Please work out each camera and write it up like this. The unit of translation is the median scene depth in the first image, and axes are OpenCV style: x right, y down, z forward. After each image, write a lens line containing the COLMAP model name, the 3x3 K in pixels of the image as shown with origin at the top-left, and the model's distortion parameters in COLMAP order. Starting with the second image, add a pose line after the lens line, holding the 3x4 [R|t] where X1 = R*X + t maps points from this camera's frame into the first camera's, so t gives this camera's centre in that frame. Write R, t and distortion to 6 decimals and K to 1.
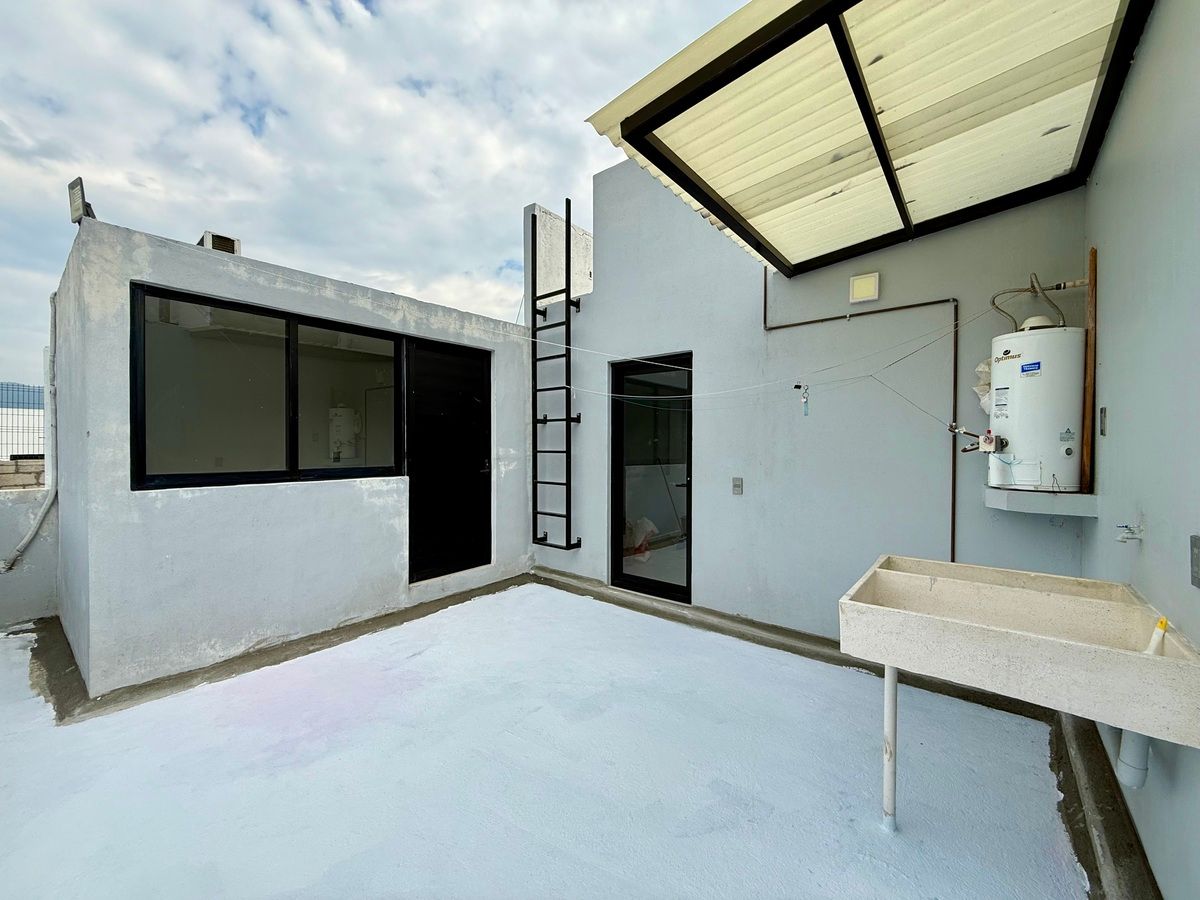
lens RADIAL K [[479.4, 0, 603.7], [0, 479.4, 448.5], [0, 0, 1]] dist [-0.000830, 0.000288]
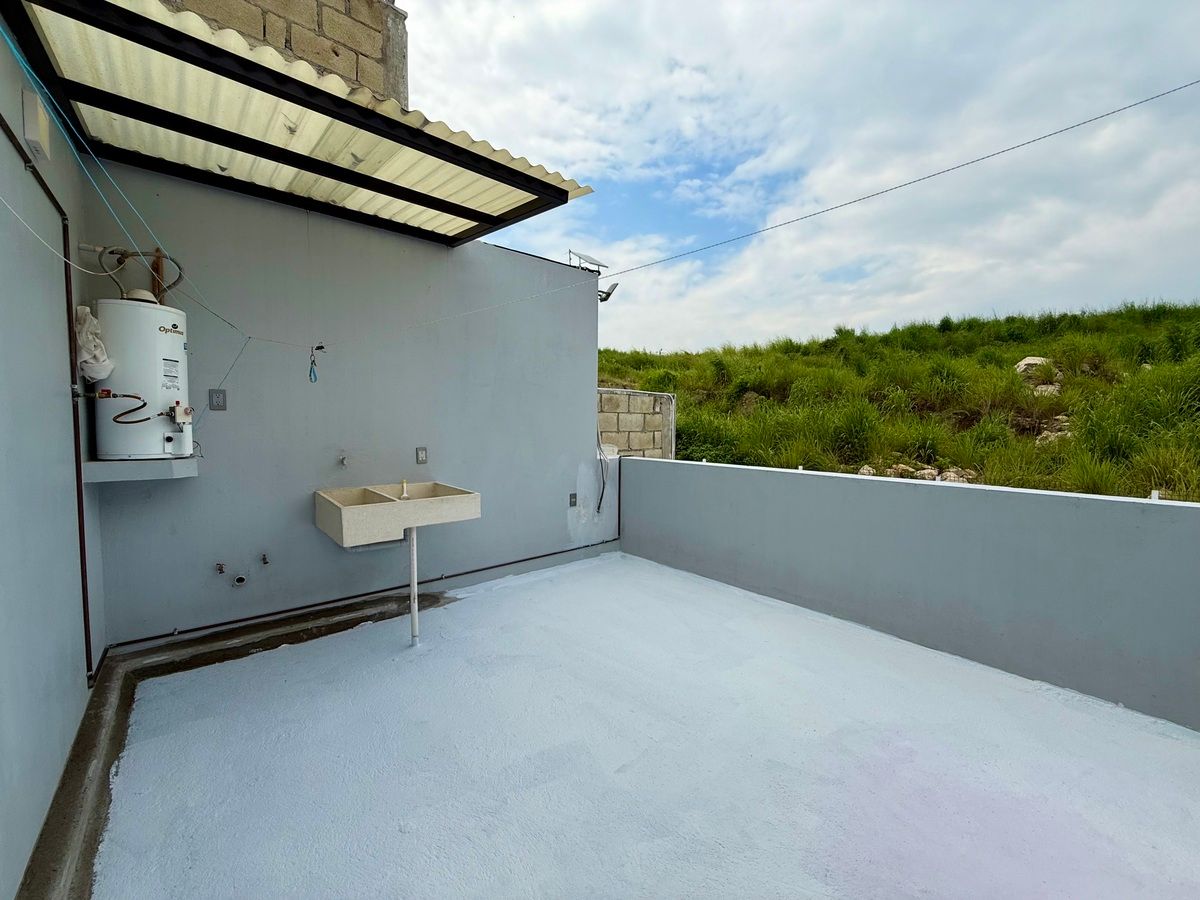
lens RADIAL K [[479.4, 0, 601.3], [0, 479.4, 454.2], [0, 0, 1]] dist [-0.000830, 0.000288]
pose [[-0.982258, -0.025431, 0.185800, -0.368044], [-0.011607, 0.997107, 0.075114, -0.019051], [-0.187173, 0.071625, -0.979712, 2.635064]]
